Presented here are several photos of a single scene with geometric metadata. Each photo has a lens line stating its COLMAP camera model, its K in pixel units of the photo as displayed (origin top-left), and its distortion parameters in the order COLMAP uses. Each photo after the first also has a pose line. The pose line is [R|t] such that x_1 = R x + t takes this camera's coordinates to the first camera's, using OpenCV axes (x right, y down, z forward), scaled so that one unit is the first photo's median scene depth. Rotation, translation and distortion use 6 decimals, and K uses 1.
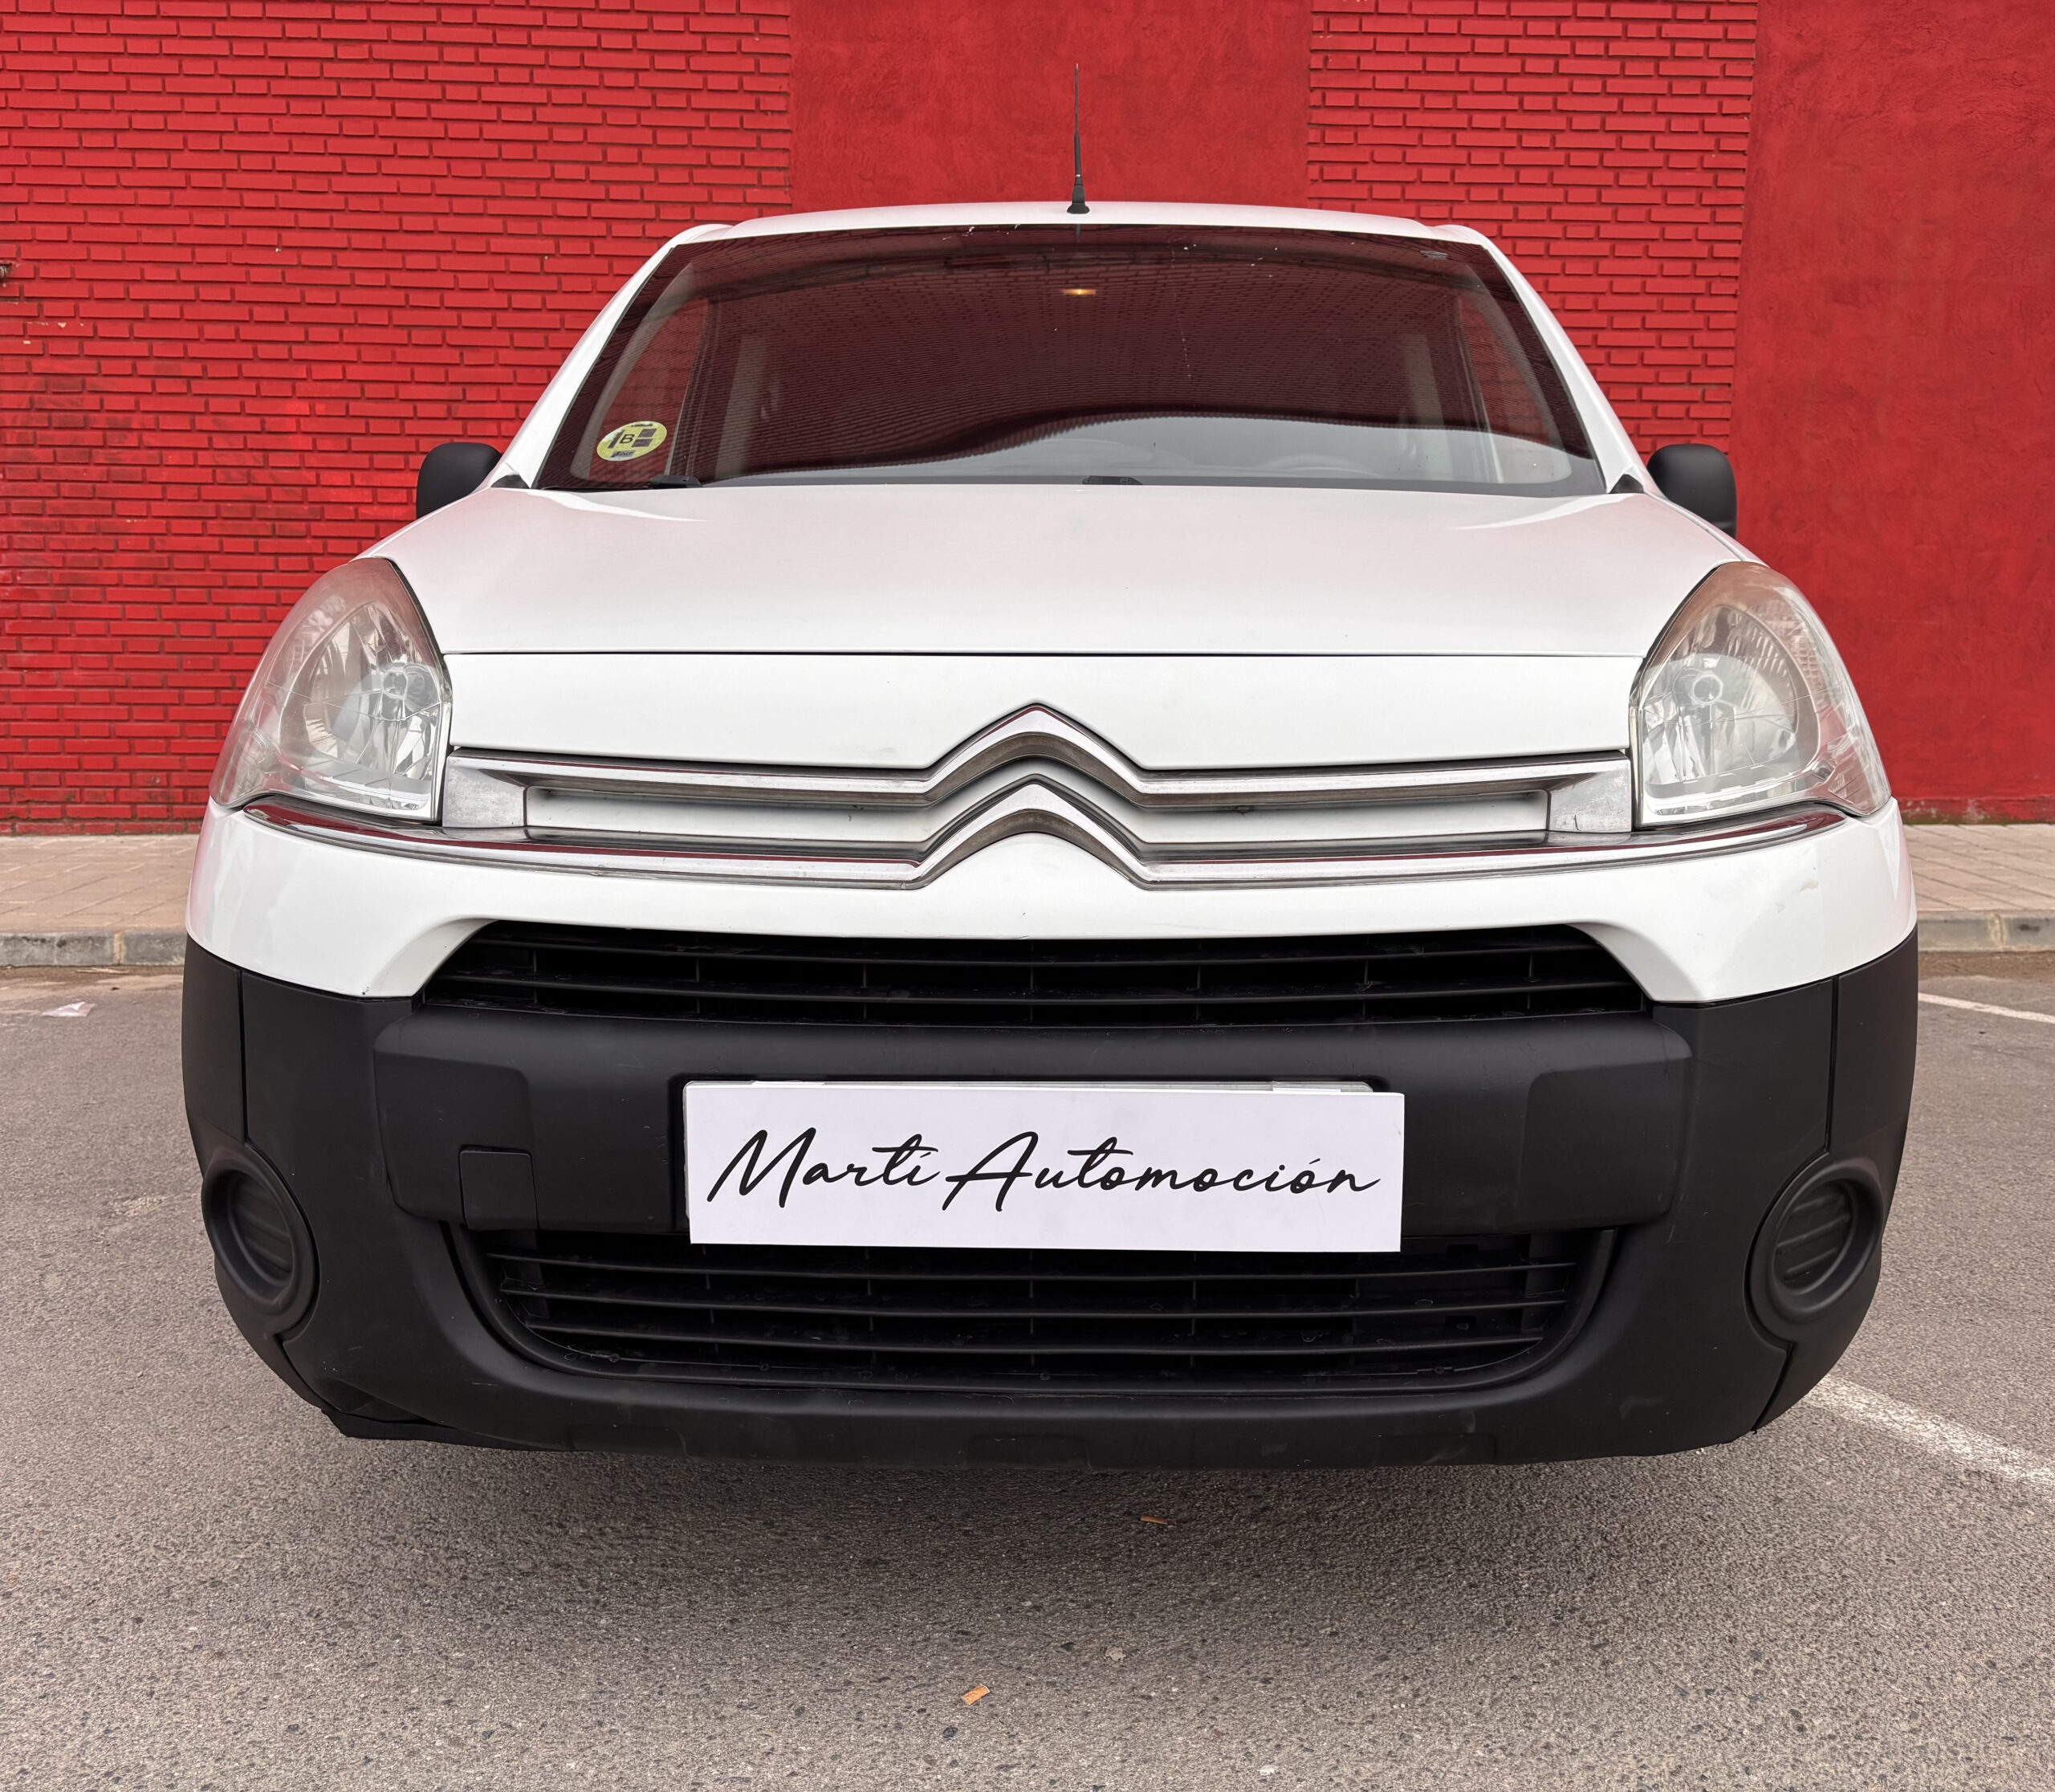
lens RADIAL K [[1808.3, 0, 1093.6], [0, 1808.3, 901.4], [0, 0, 1]] dist [0.058820, -0.053305]
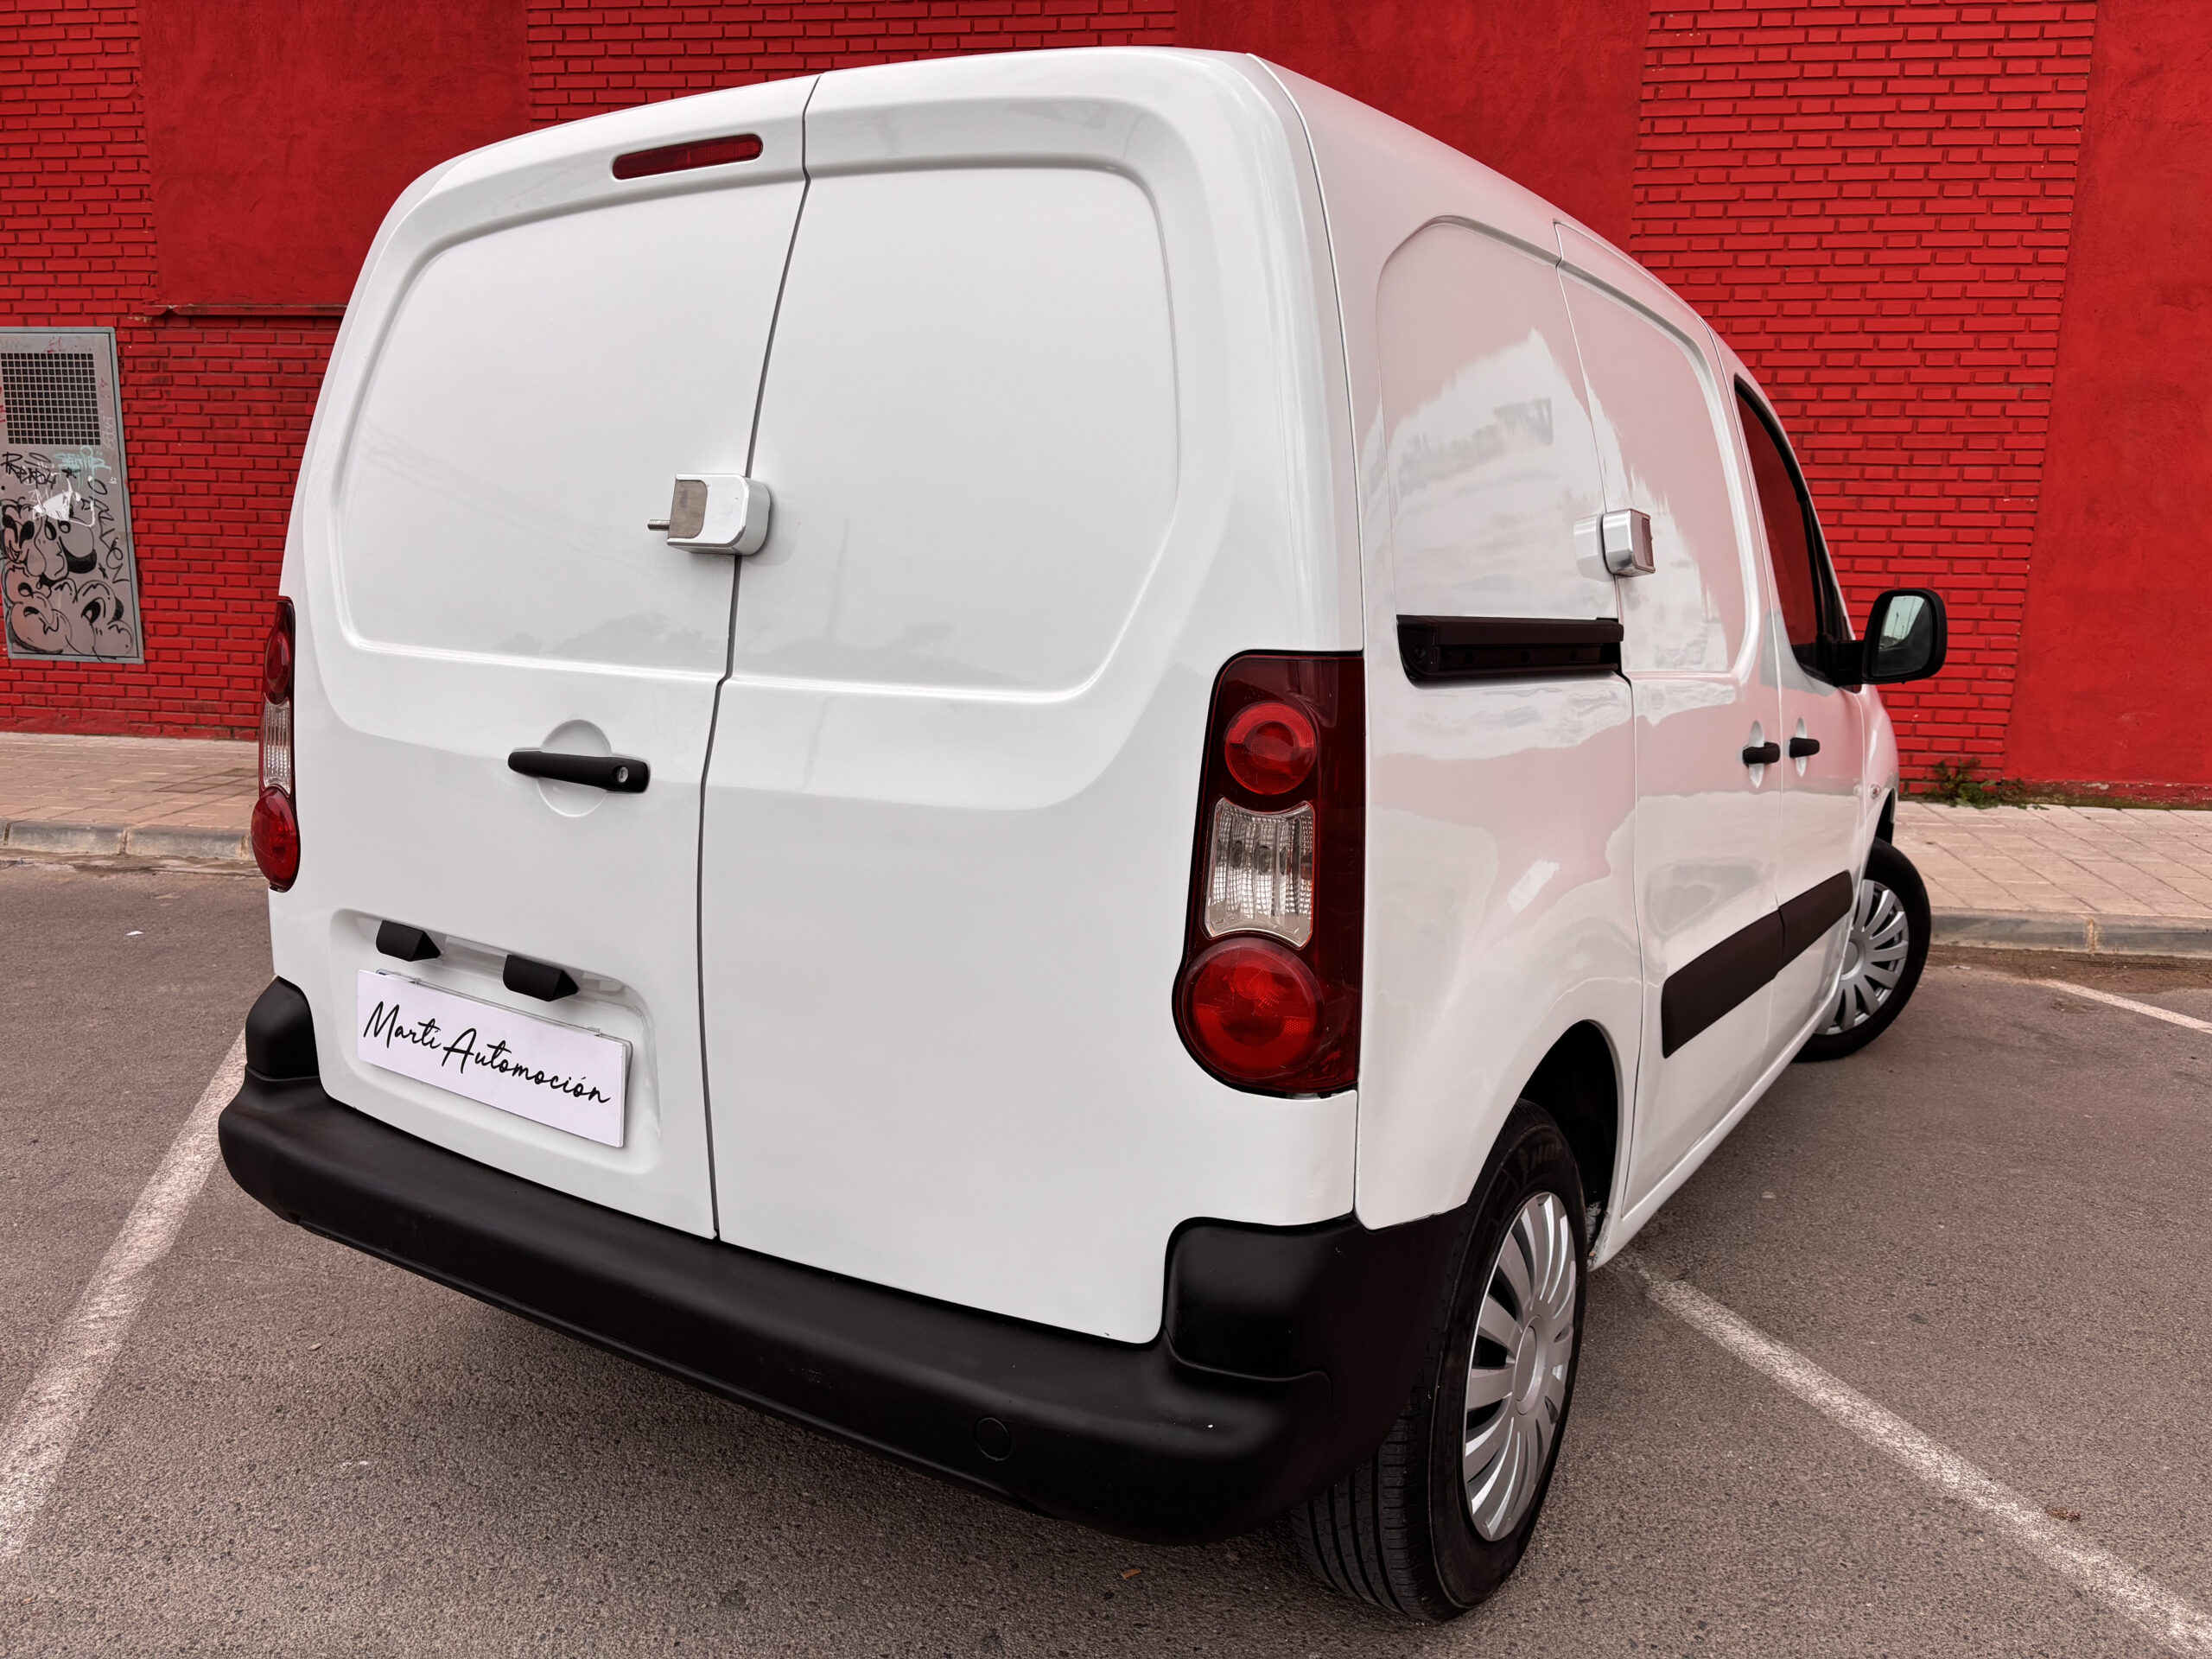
lens RADIAL K [[1654.5, 0, 1091.8], [0, 1654.5, 824.0], [0, 0, 1]] dist [0.069390, -0.077368]
pose [[0.976252, 0.049578, -0.210888, 0.030571], [-0.043801, 0.998528, 0.031979, -0.040251], [0.212163, -0.021983, 0.976987, -0.059946]]
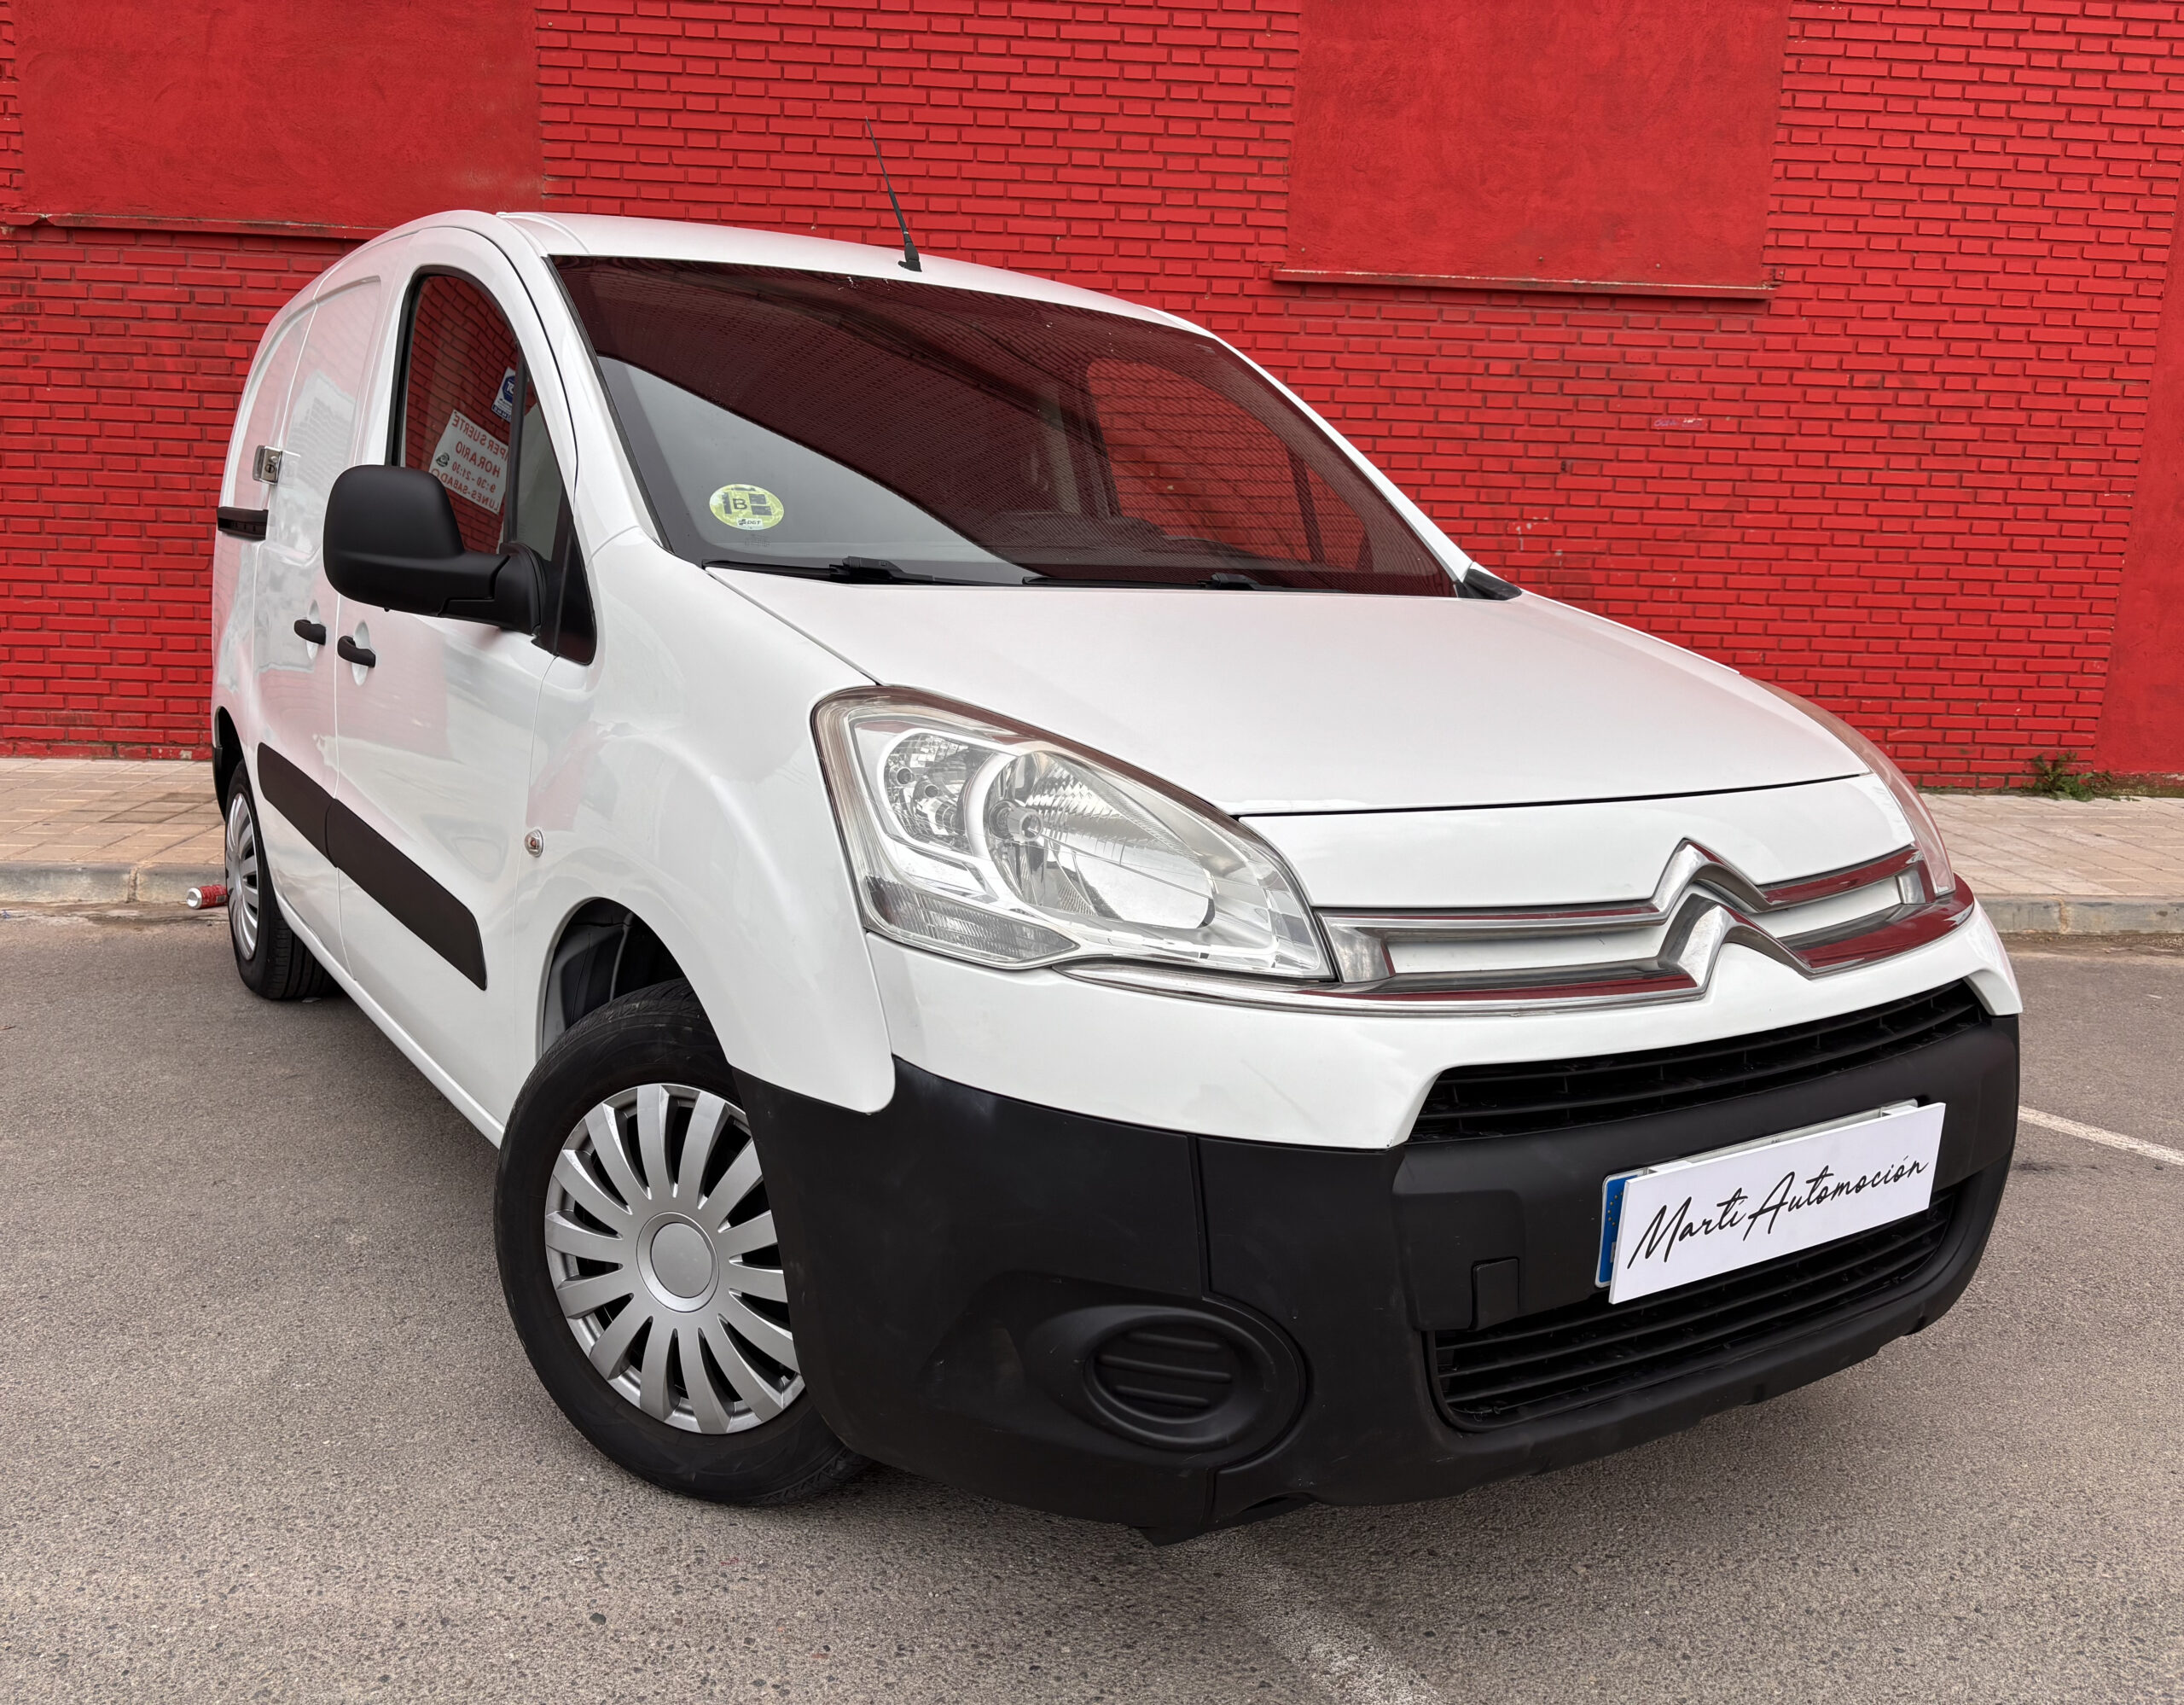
lens RADIAL K [[1699.3, 0, 1047.6], [0, 1699.3, 857.2], [0, 0, 1]] dist [0.072546, -0.081110]
pose [[0.999665, 0.025715, -0.002973, -0.289061], [-0.025610, 0.999188, 0.031099, -0.022927], [0.003770, -0.031012, 0.999512, -0.010862]]
